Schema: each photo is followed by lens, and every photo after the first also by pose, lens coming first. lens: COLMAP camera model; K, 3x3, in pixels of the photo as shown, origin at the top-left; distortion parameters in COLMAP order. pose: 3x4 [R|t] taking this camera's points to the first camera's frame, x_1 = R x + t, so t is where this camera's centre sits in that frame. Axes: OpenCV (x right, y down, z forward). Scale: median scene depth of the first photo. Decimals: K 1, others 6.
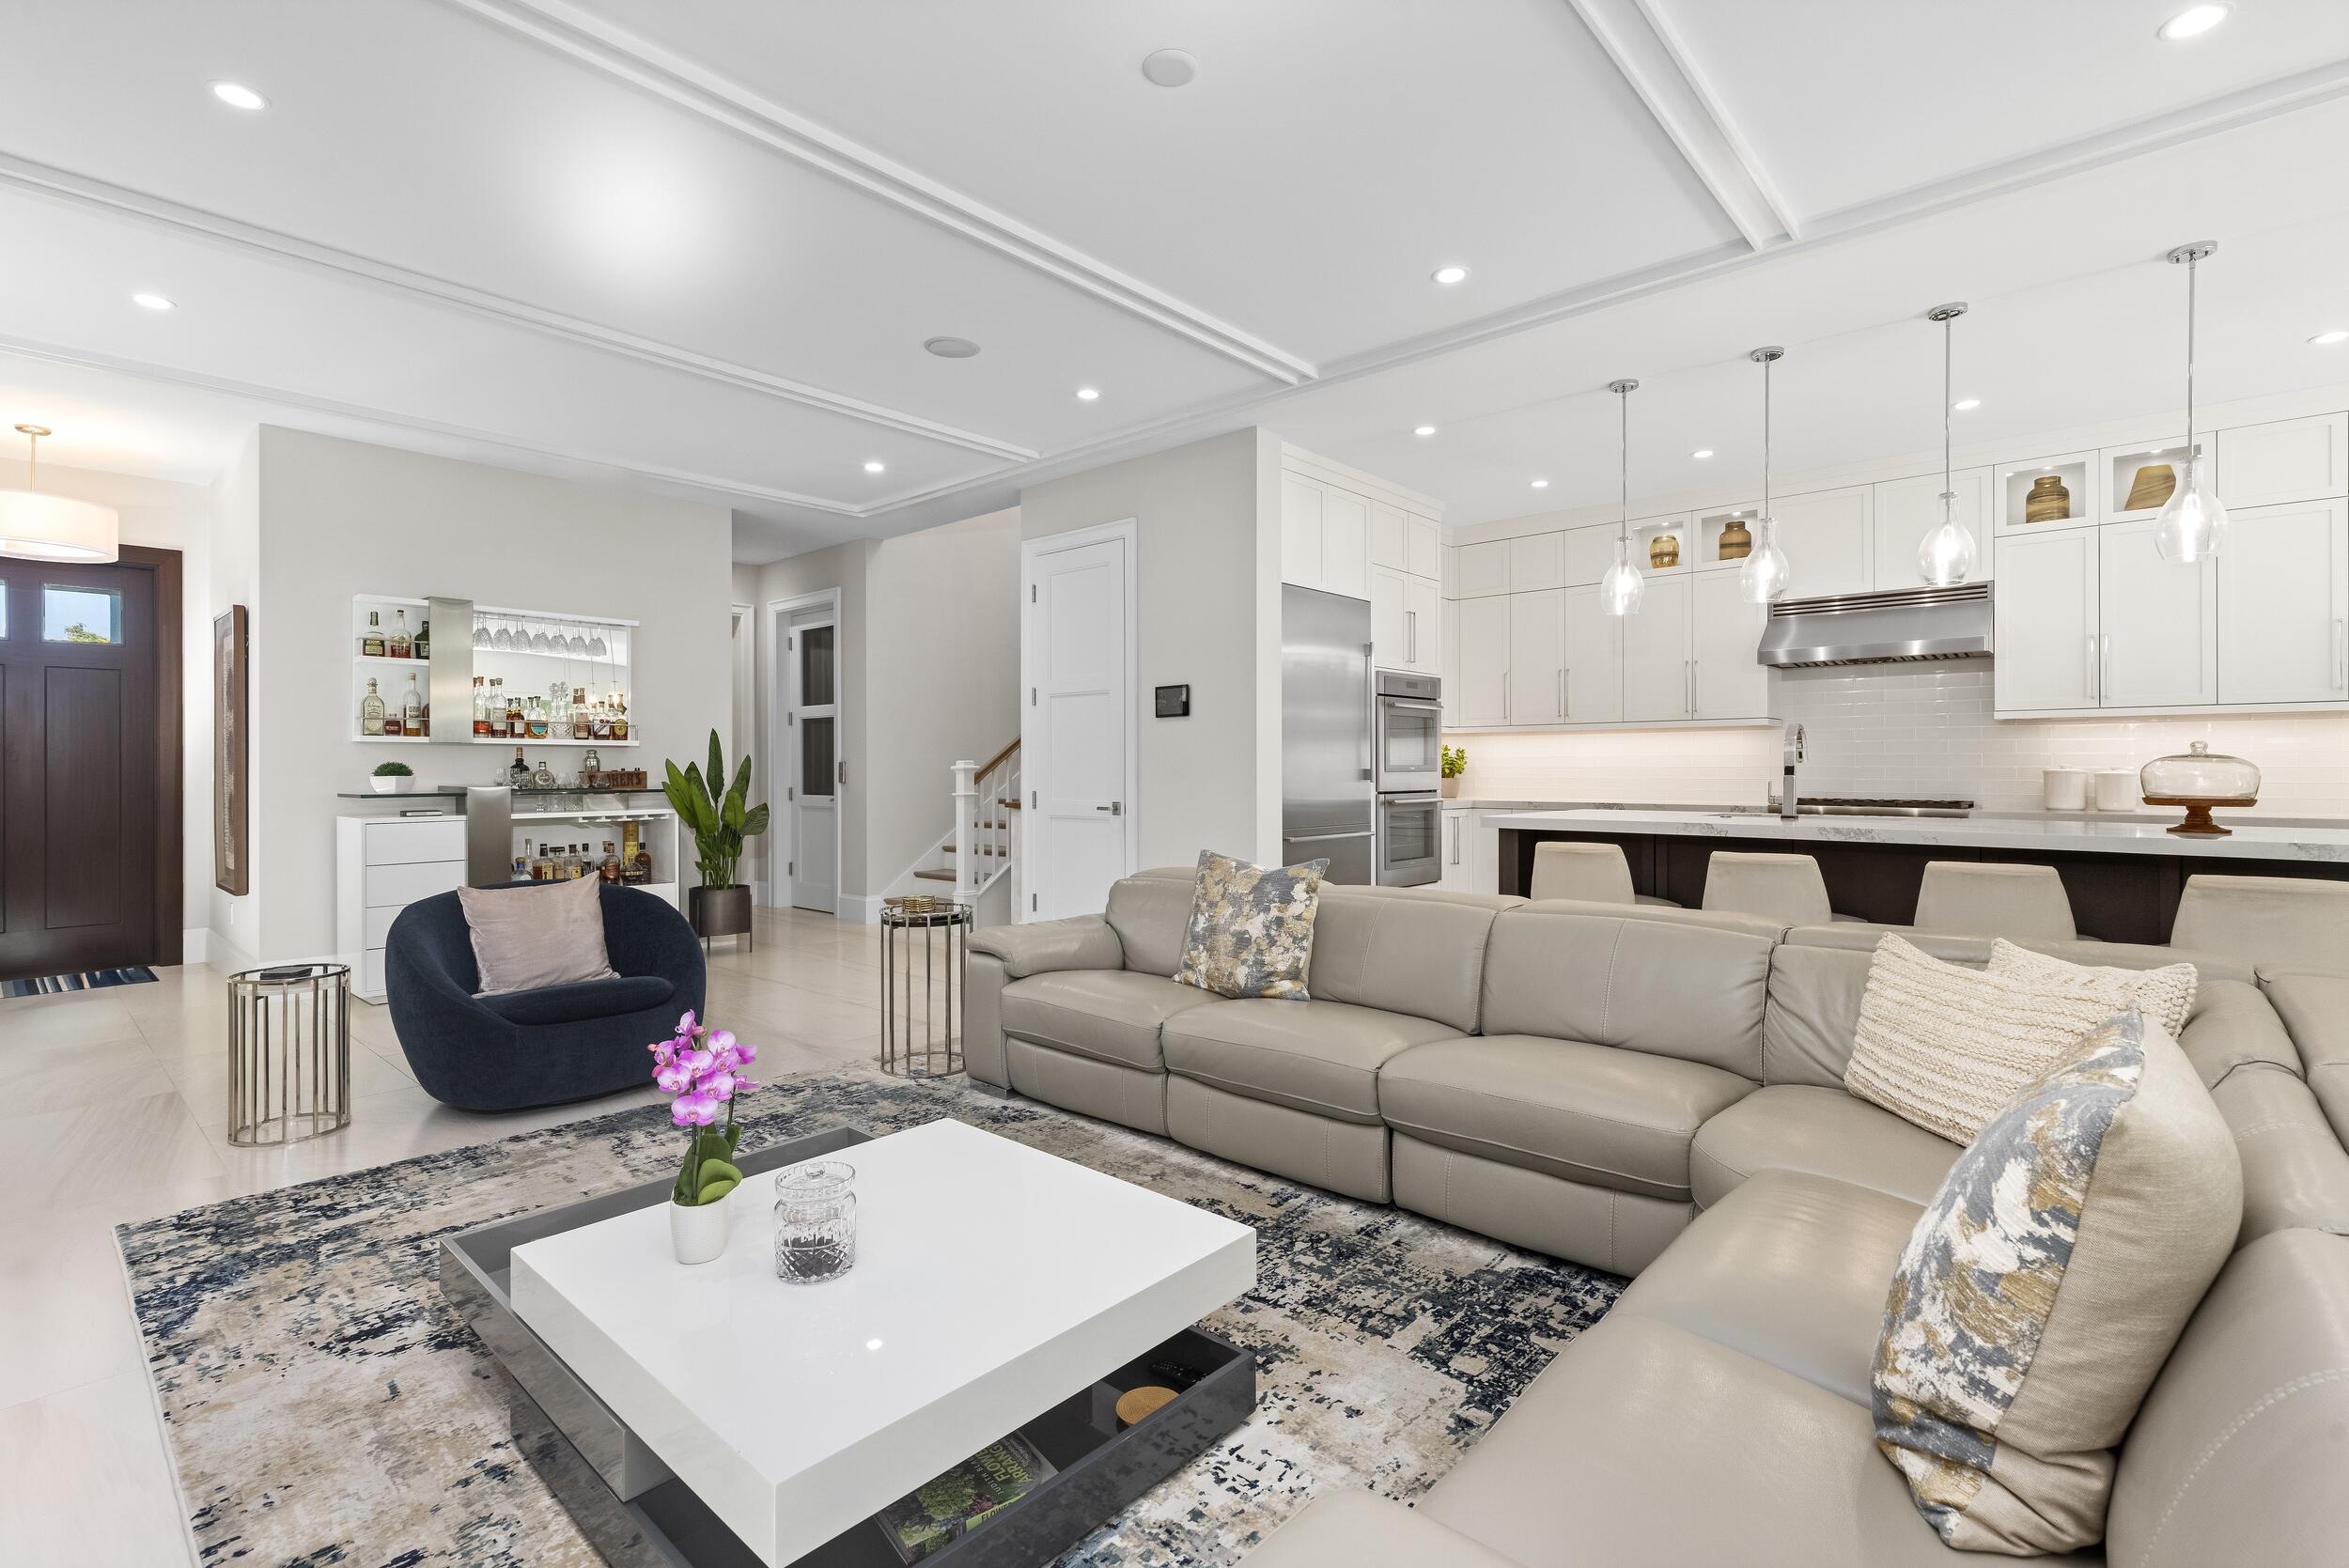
lens RADIAL K [[1075.6, 0, 1181.1], [0, 1075.6, 771.4], [0, 0, 1]] dist [0.000634, 0.000682]
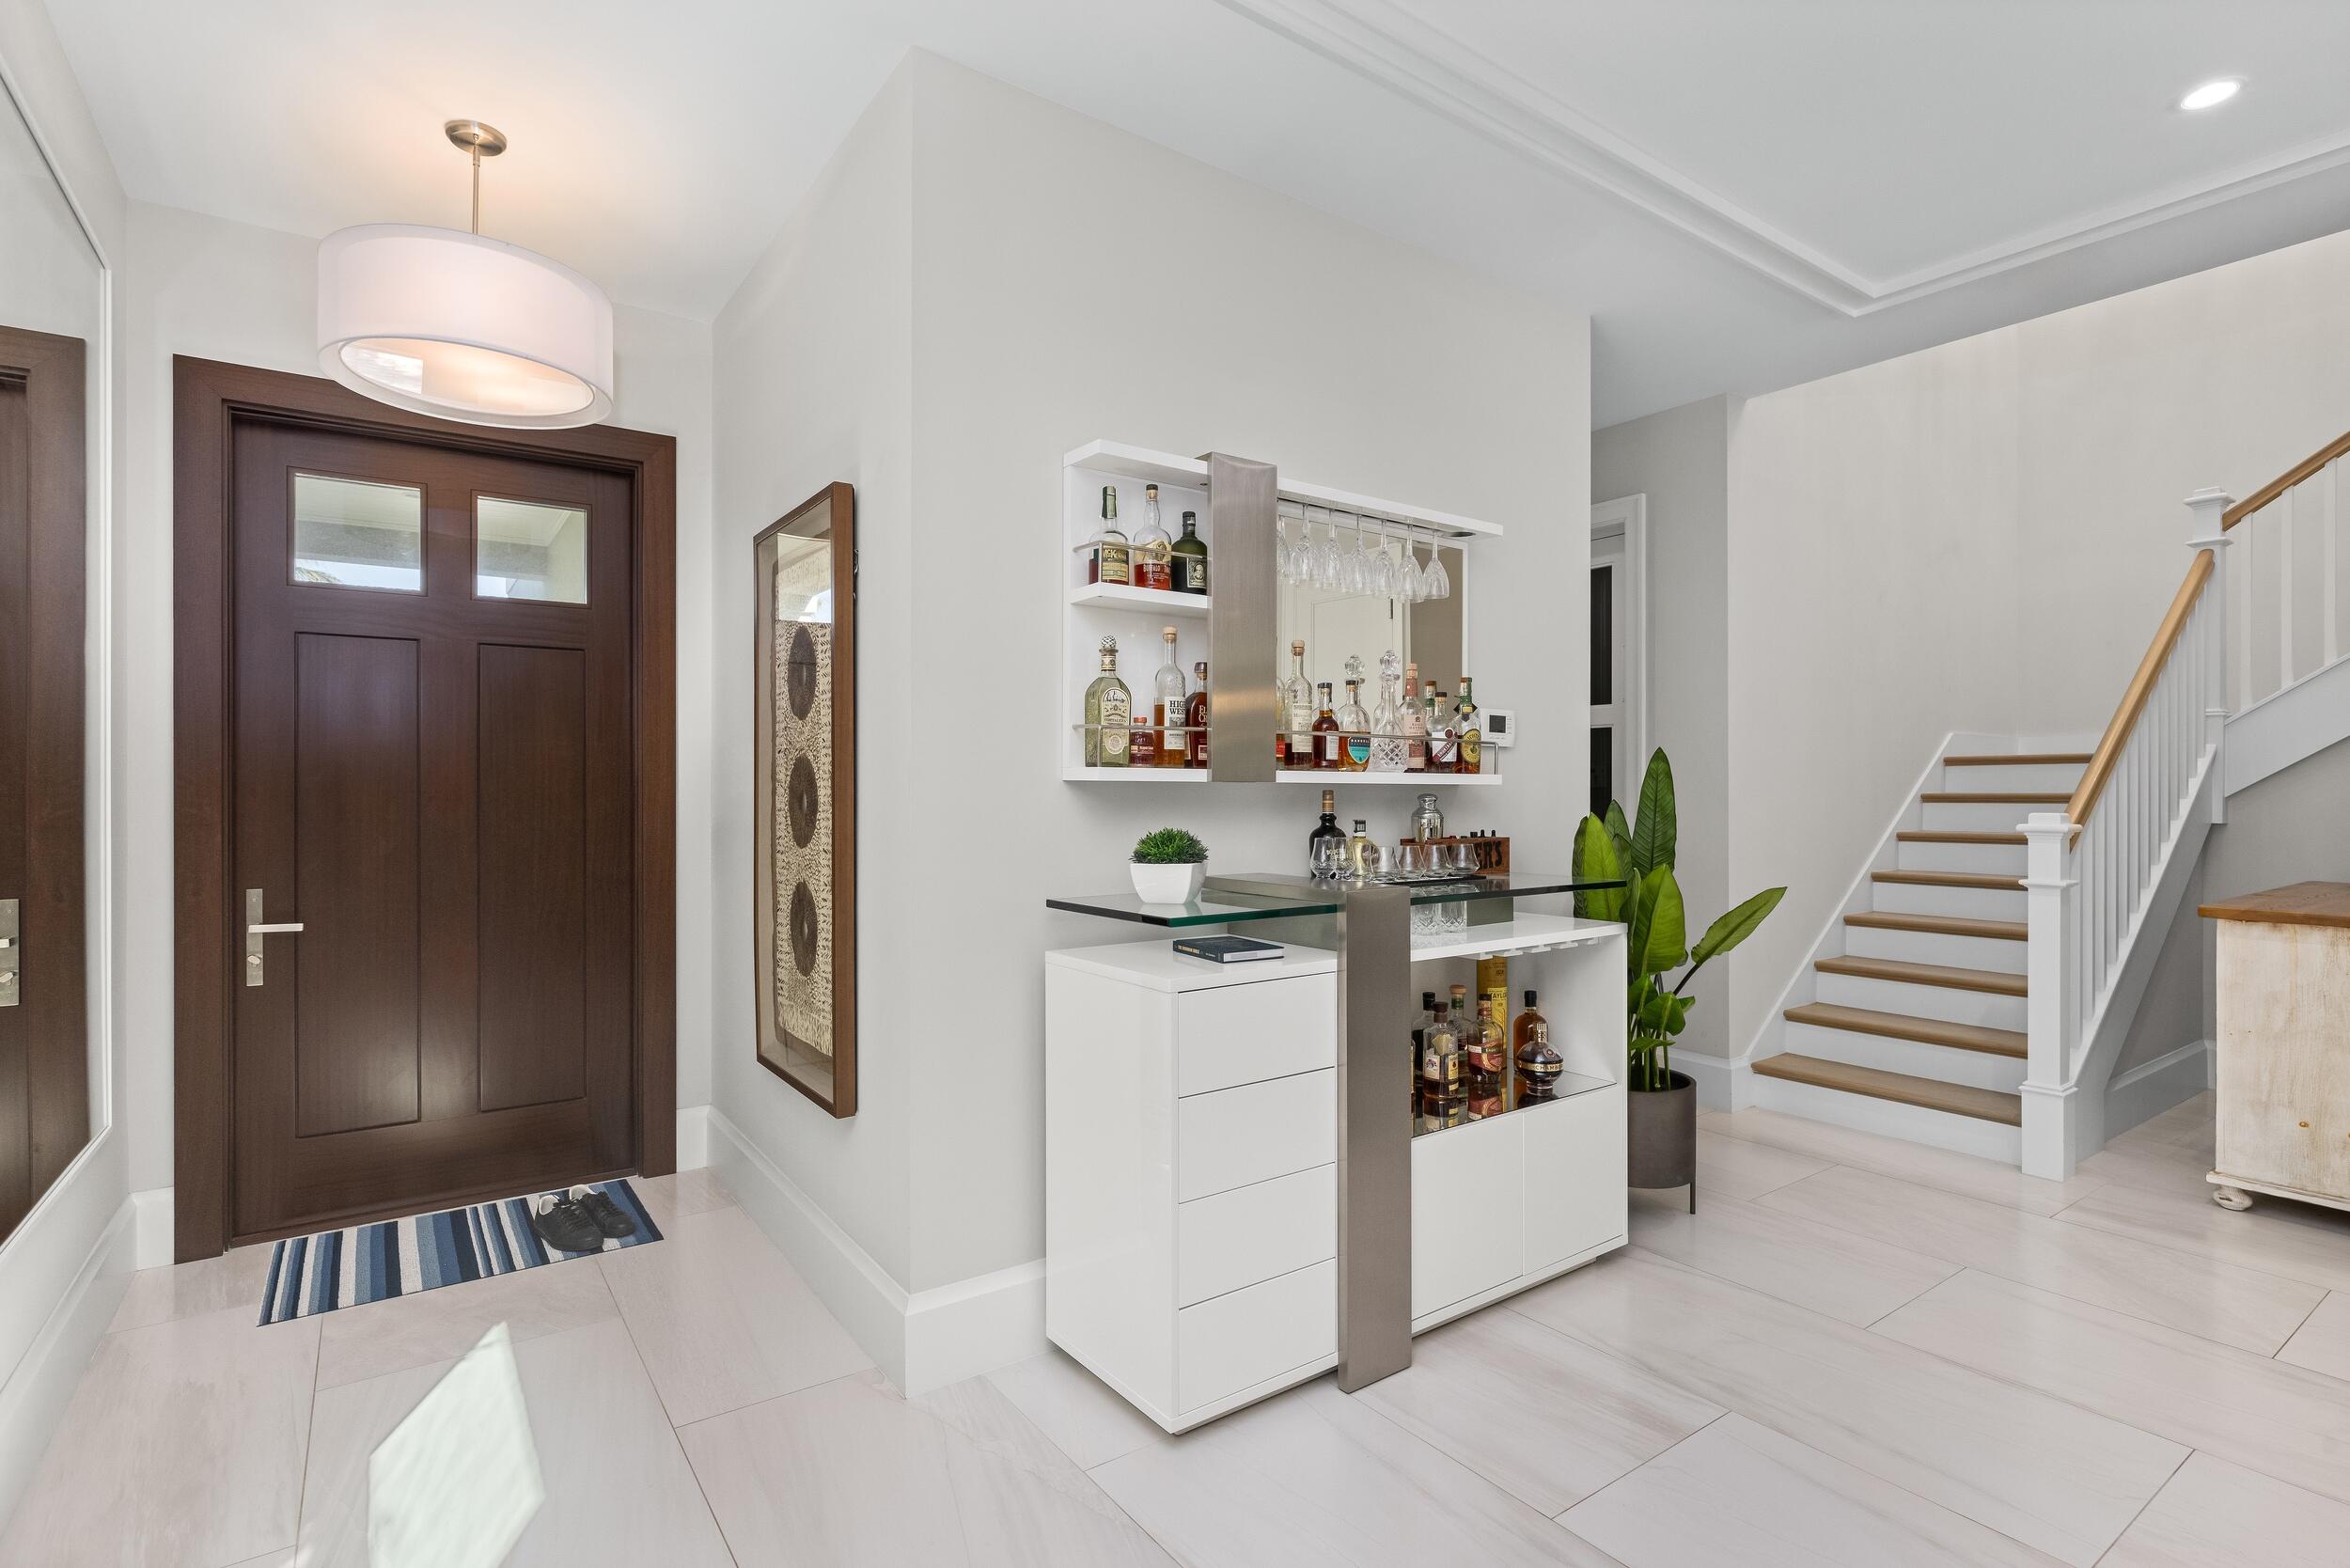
lens RADIAL K [[1106.6, 0, 1187.5], [0, 1106.6, 789.5], [0, 0, 1]] dist [-0.004053, -0.000881]
pose [[0.976763, 0.004855, -0.214268, -0.624087], [-0.004963, 0.999988, 0.000034, -0.024418], [0.214265, 0.001030, 0.976775, 0.567649]]
